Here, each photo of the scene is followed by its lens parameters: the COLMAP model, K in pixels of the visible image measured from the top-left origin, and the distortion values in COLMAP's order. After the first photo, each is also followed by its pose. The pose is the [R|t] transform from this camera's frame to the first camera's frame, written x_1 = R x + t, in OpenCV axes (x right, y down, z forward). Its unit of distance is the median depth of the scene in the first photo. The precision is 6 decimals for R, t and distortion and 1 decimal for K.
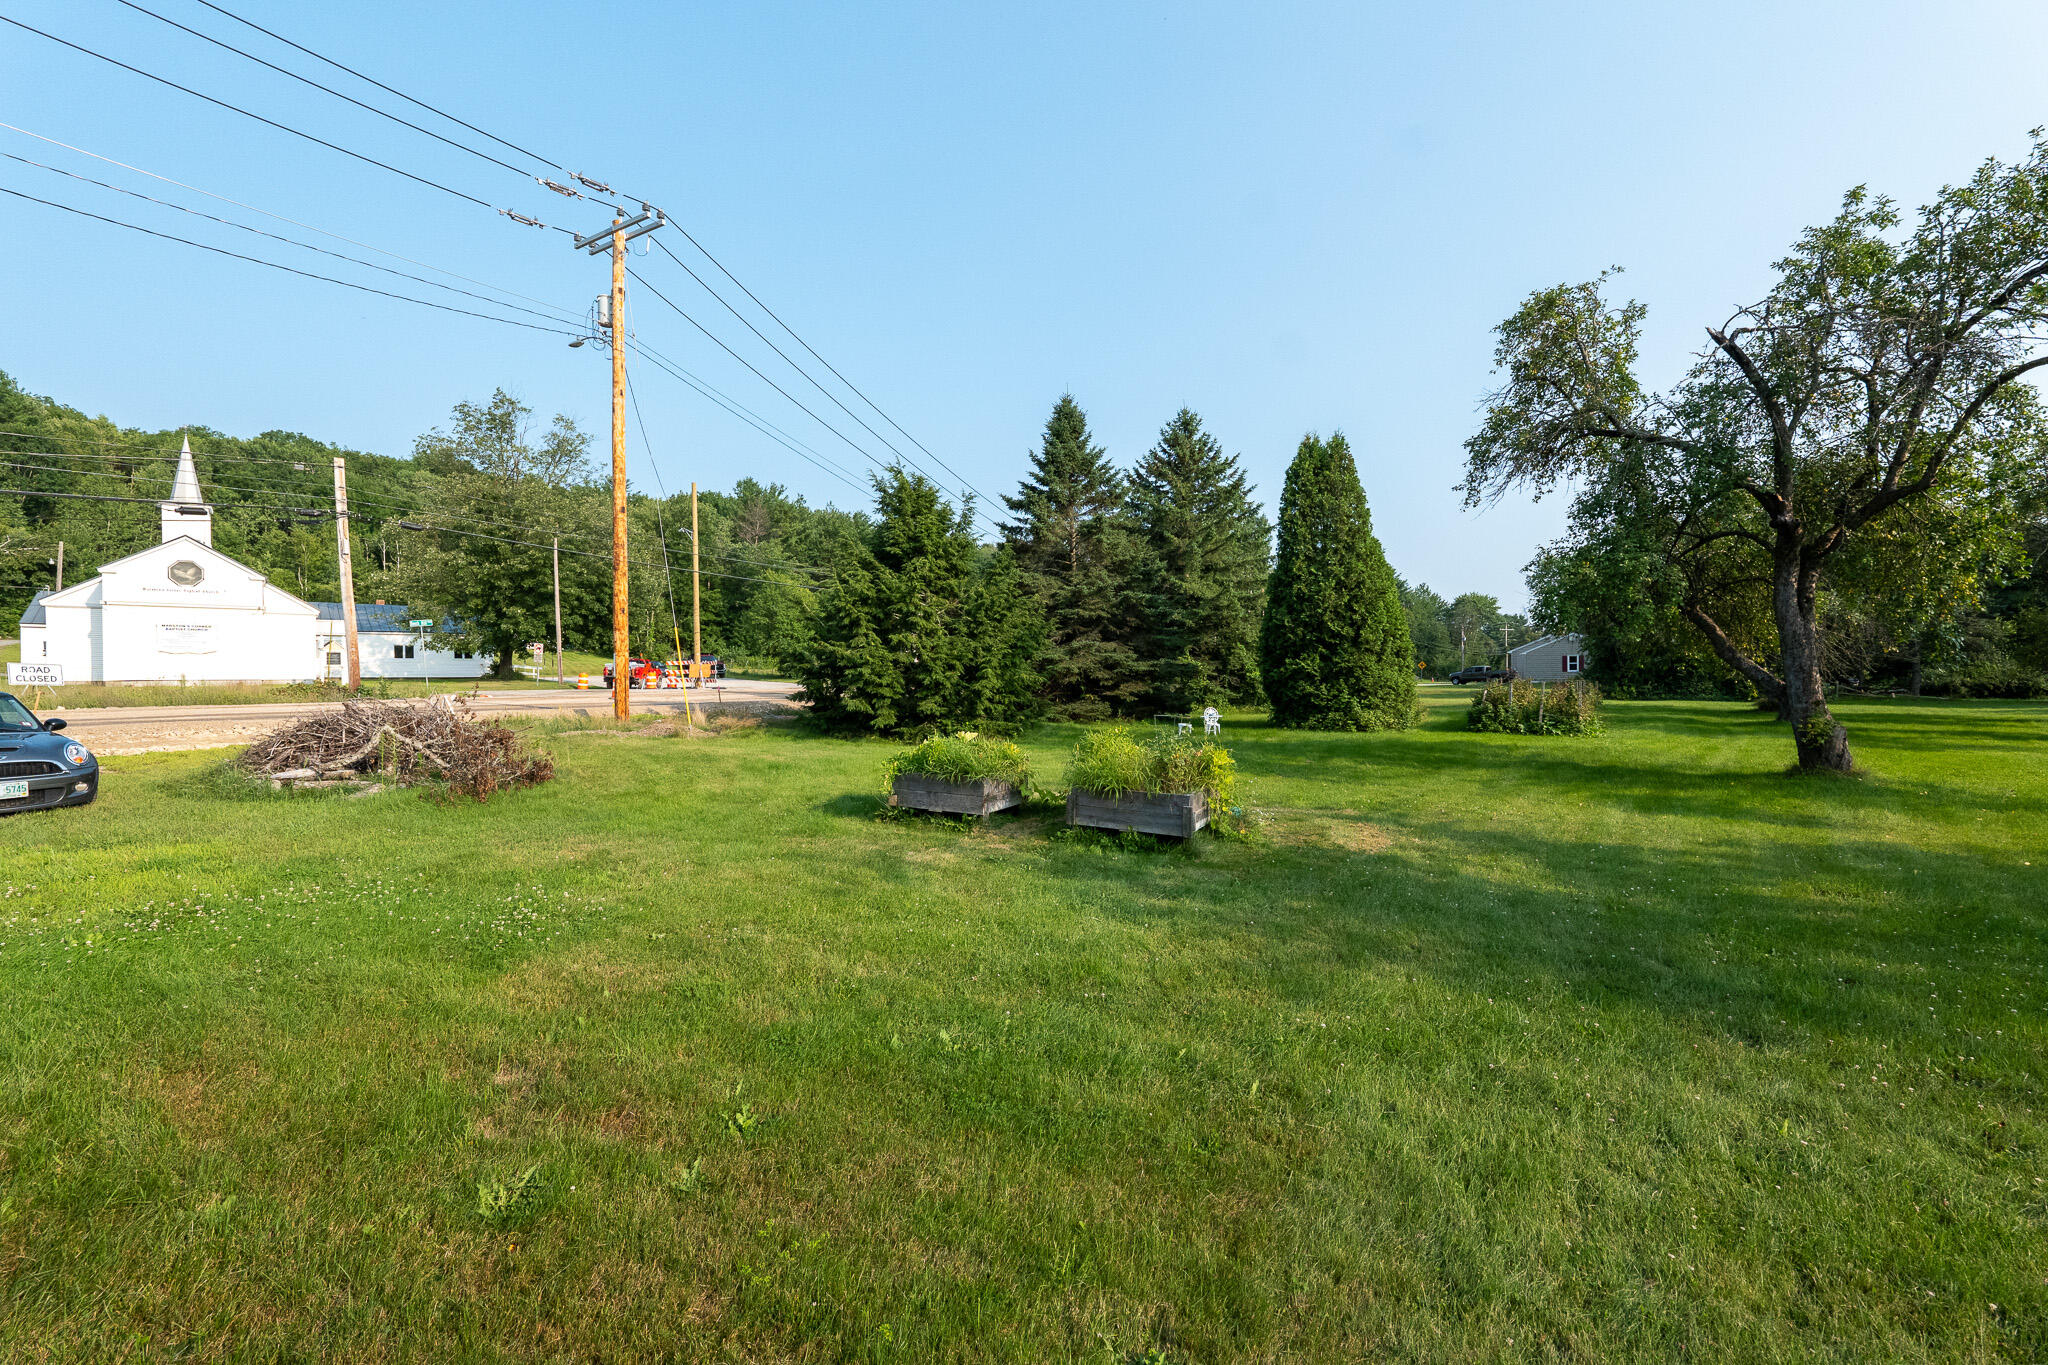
lens RADIAL K [[833.8, 0, 1018.8], [0, 833.8, 689.0], [0, 0, 1]] dist [-0.009528, -0.000292]
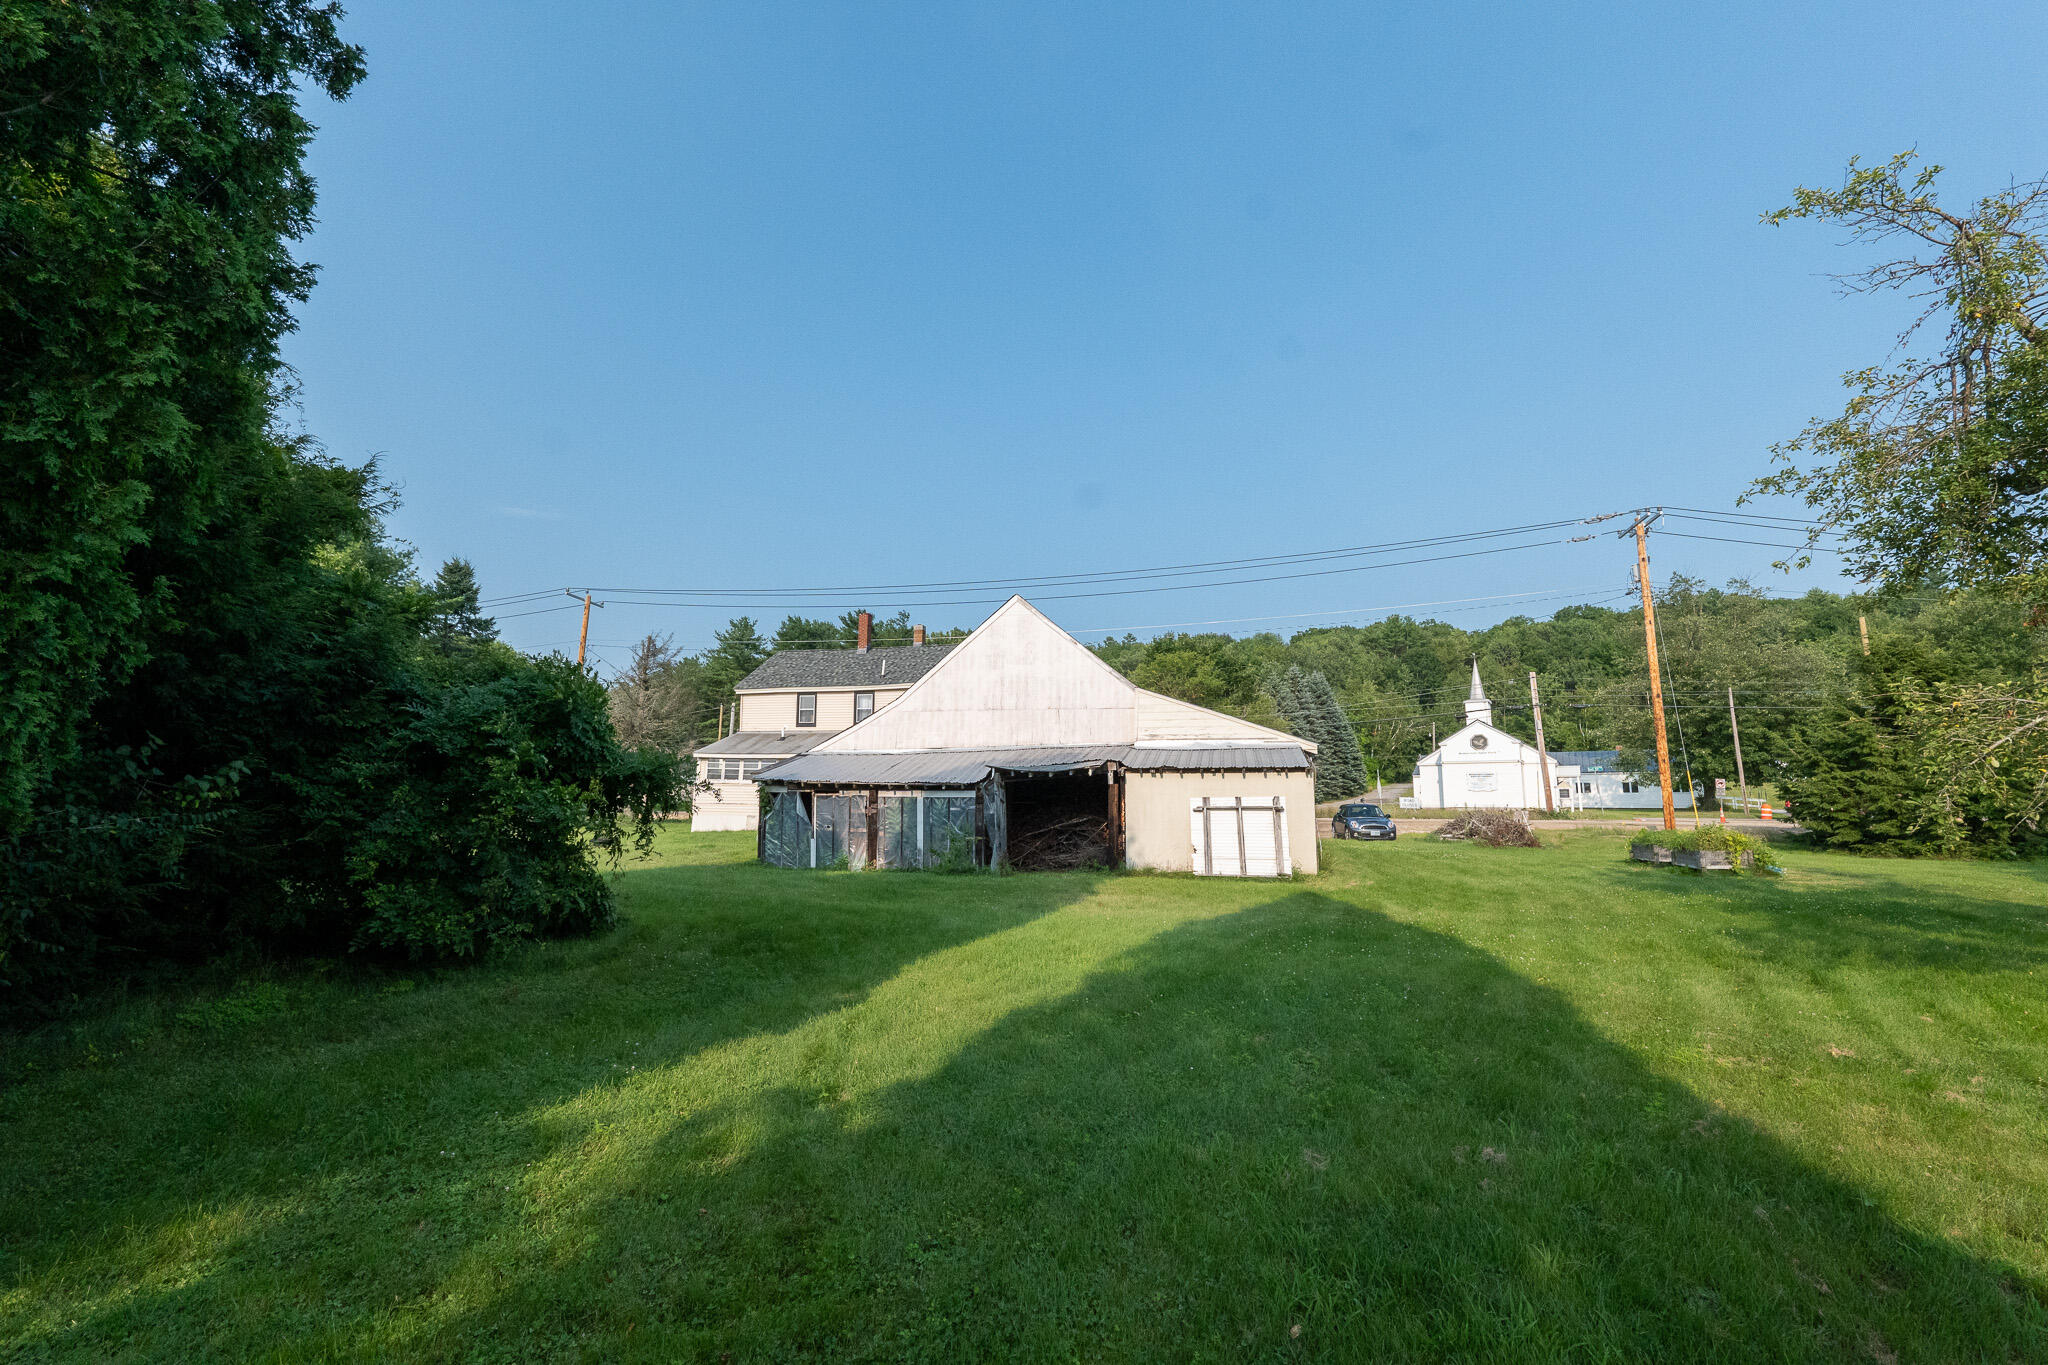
lens RADIAL K [[833.8, 0, 1018.8], [0, 833.8, 689.0], [0, 0, 1]] dist [-0.009528, -0.000292]
pose [[0.226807, -0.129573, -0.965282, 0.526538], [-0.026466, 0.989925, -0.139099, 0.013134], [0.973580, 0.057096, 0.221093, -0.355775]]
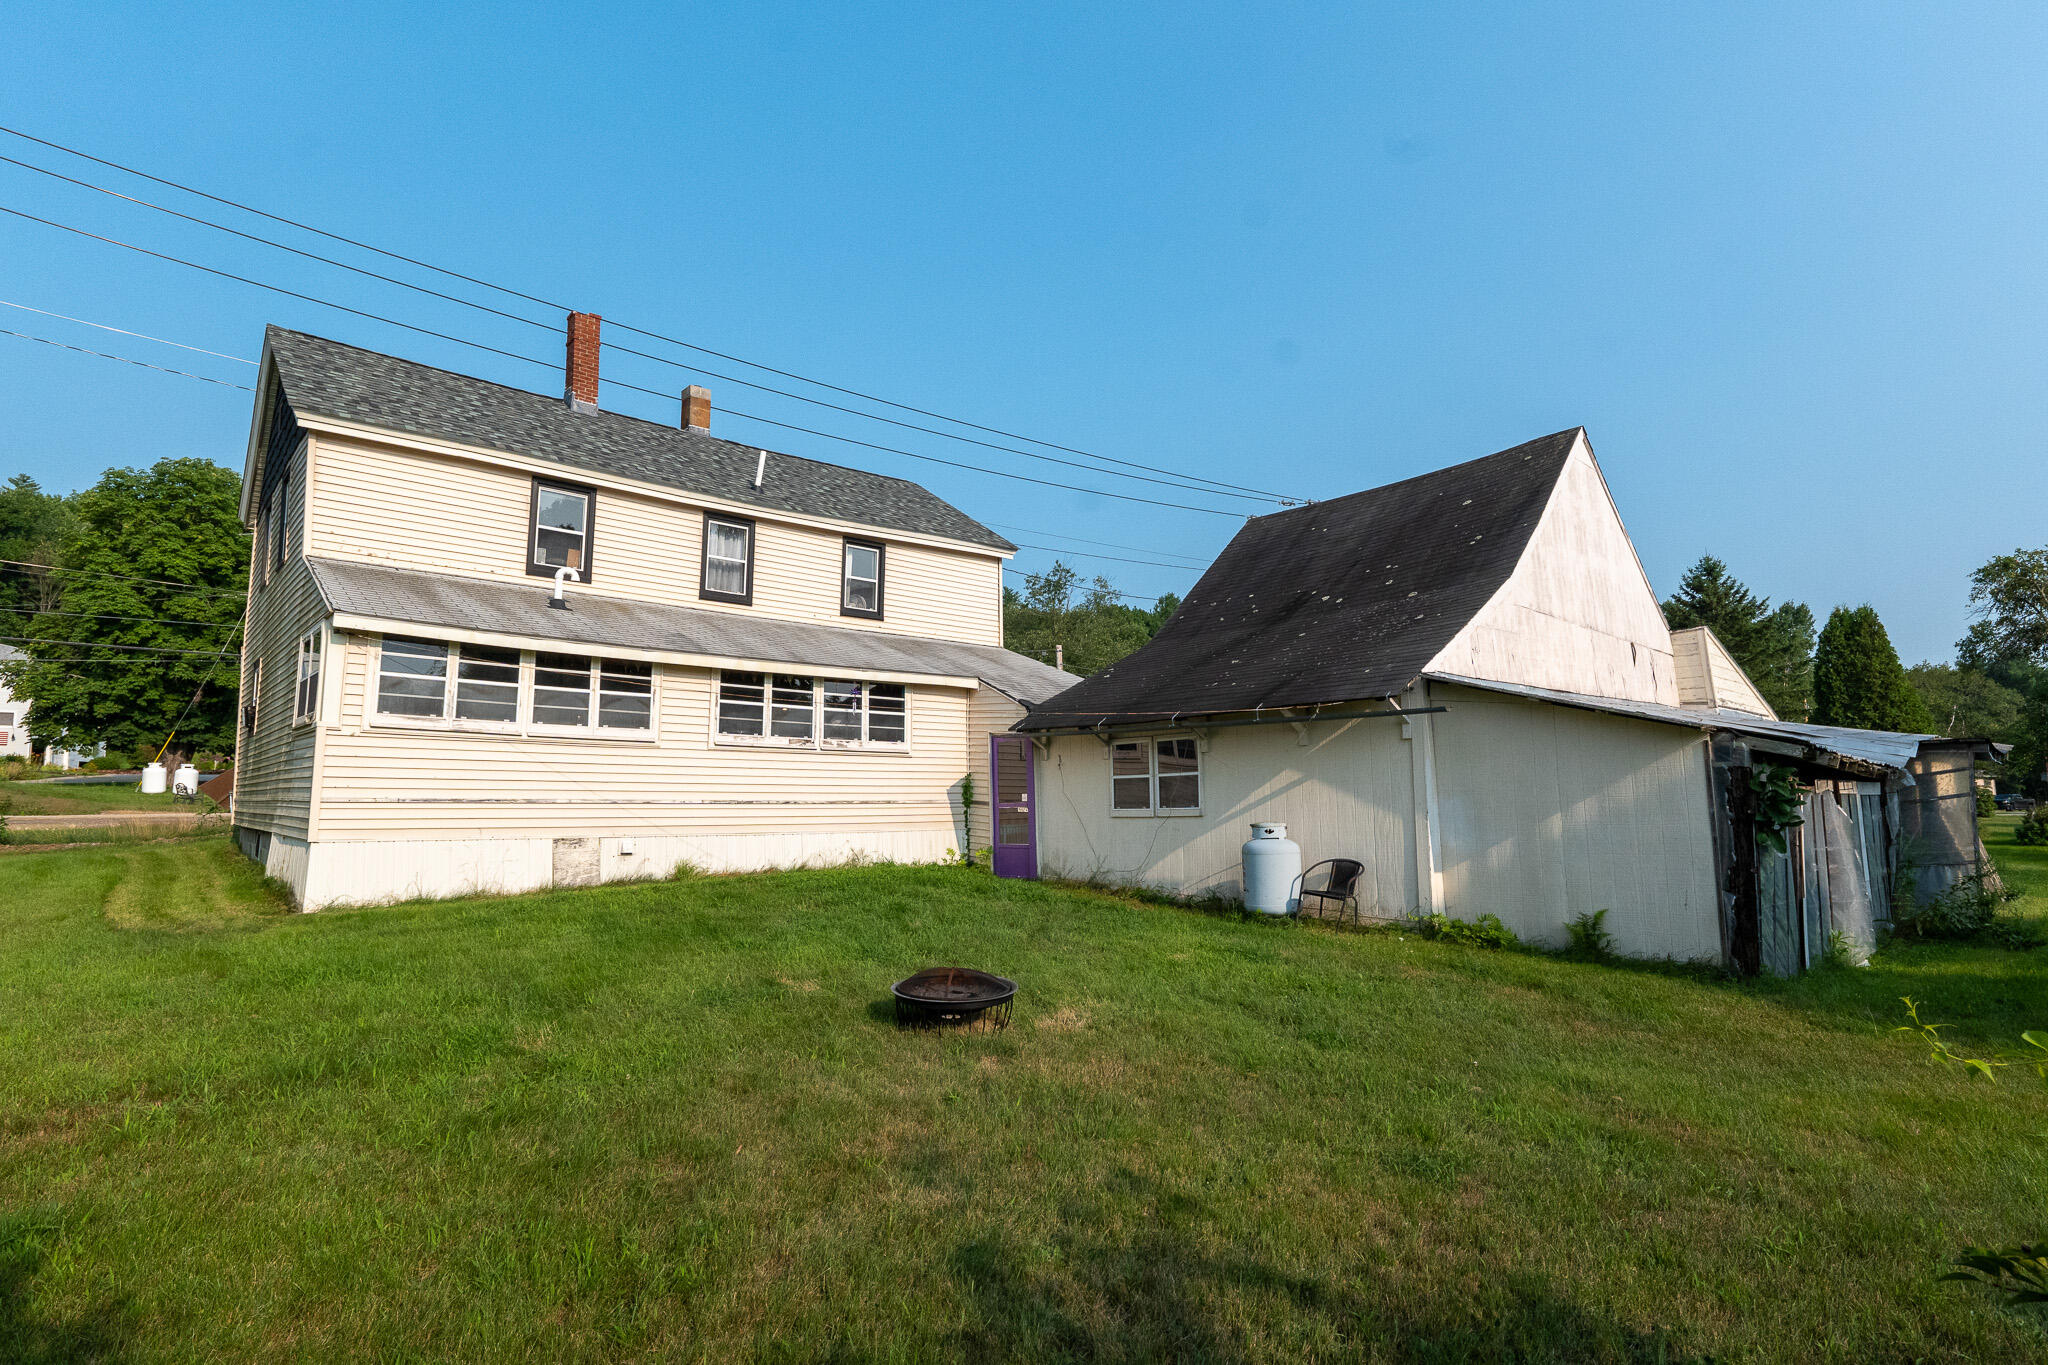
lens RADIAL K [[1020.6, 0, 1024.0], [0, 1020.6, 682.5], [0, 0, 1]] dist [-0.001049, -0.000088]
pose [[0.932258, -0.027373, -0.360757, -0.208603], [-0.018243, 0.992308, -0.122438, 0.018669], [0.361333, 0.120725, 0.924588, -0.724605]]
